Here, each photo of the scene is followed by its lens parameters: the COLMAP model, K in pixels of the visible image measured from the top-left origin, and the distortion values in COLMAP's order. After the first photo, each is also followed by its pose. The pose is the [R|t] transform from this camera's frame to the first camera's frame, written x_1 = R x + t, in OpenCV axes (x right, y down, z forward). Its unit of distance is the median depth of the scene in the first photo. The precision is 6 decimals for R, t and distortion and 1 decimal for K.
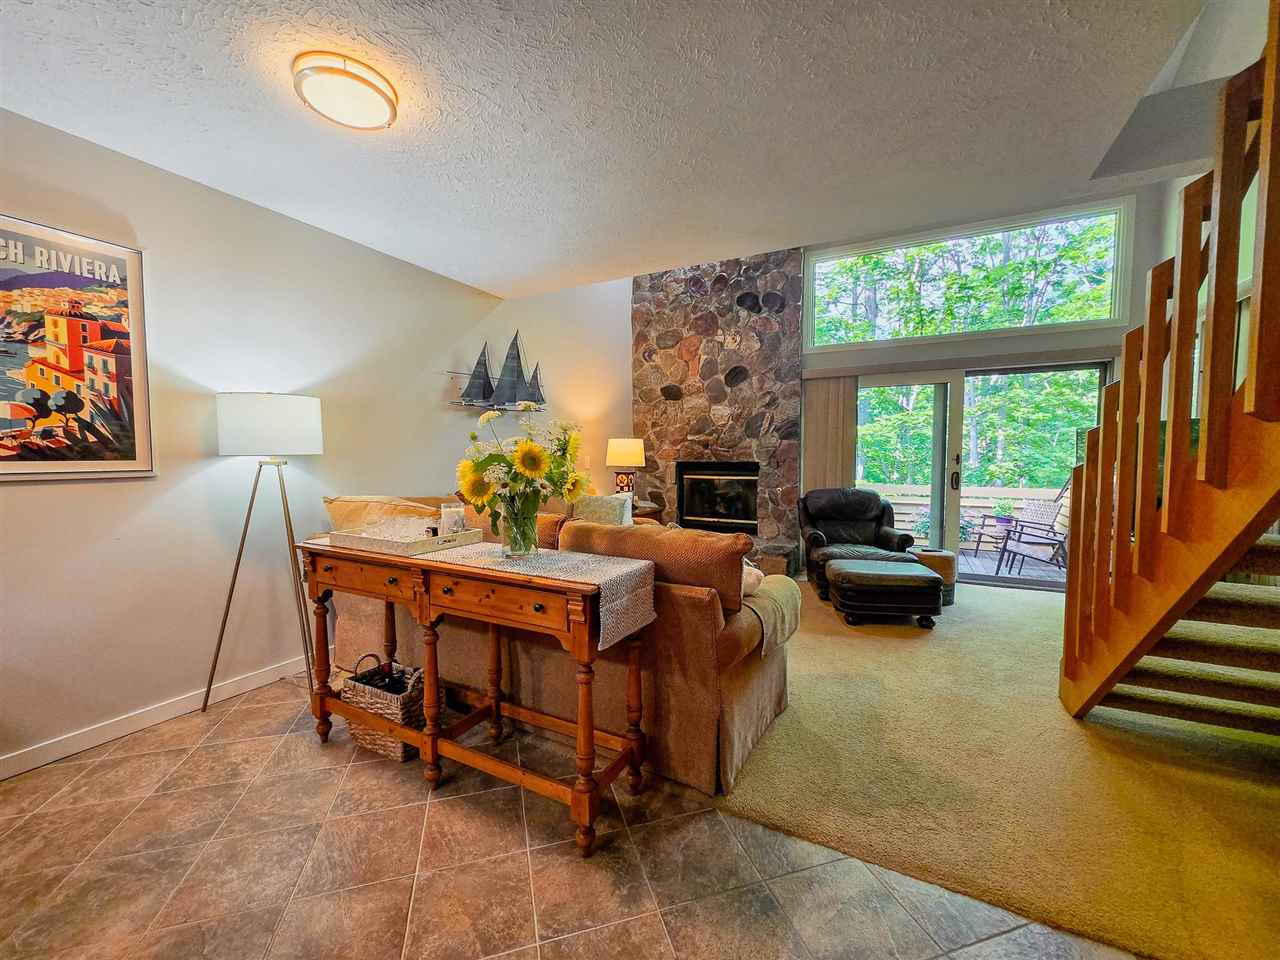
lens RADIAL K [[505.8, 0, 645.0], [0, 505.8, 482.4], [0, 0, 1]] dist [0.002917, -0.000735]
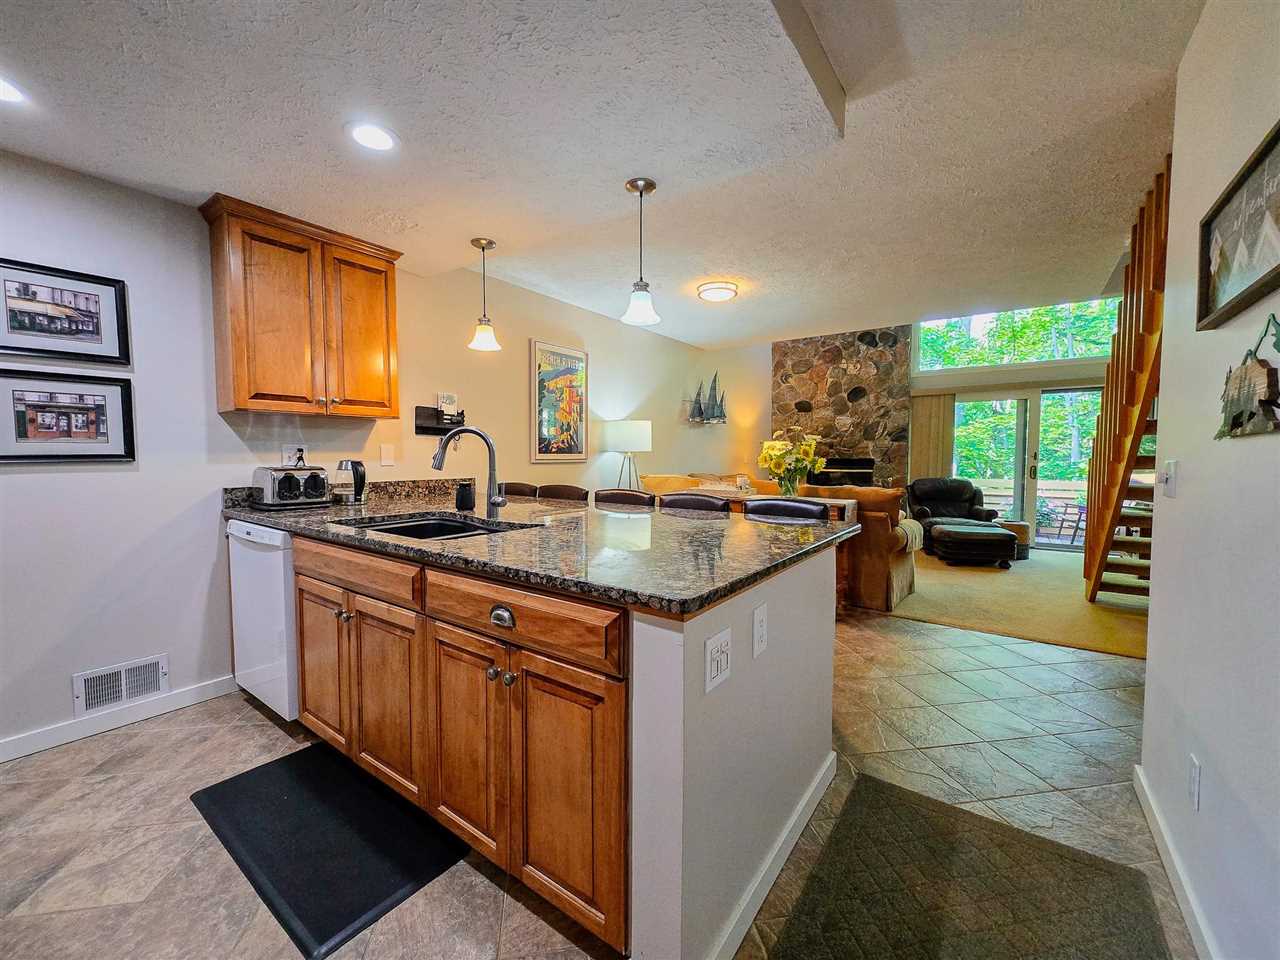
lens RADIAL K [[505.8, 0, 648.5], [0, 505.8, 480.2], [0, 0, 1]] dist [0.002917, -0.000735]
pose [[0.990446, 0.008206, -0.137658, -0.187784], [-0.008942, 0.999949, -0.004730, 0.029330], [0.137612, 0.005916, 0.990469, -0.417410]]
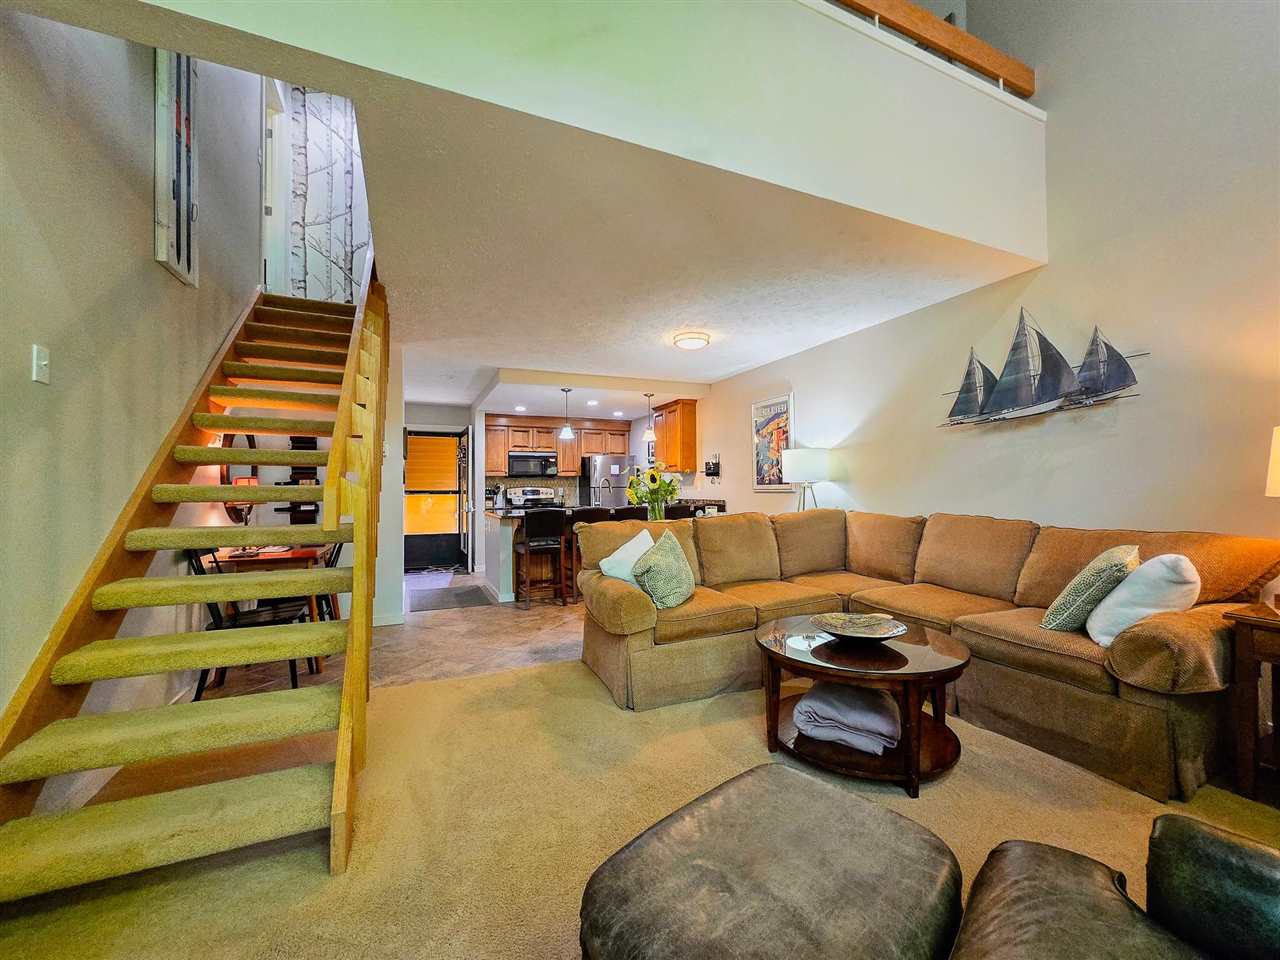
lens RADIAL K [[505.8, 0, 644.7], [0, 505.8, 478.7], [0, 0, 1]] dist [0.002917, -0.000735]
pose [[-0.609124, -0.008118, -0.793034, 0.506020], [-0.033536, 0.999317, 0.015529, -0.034757], [0.792366, 0.036054, -0.608980, 0.776761]]
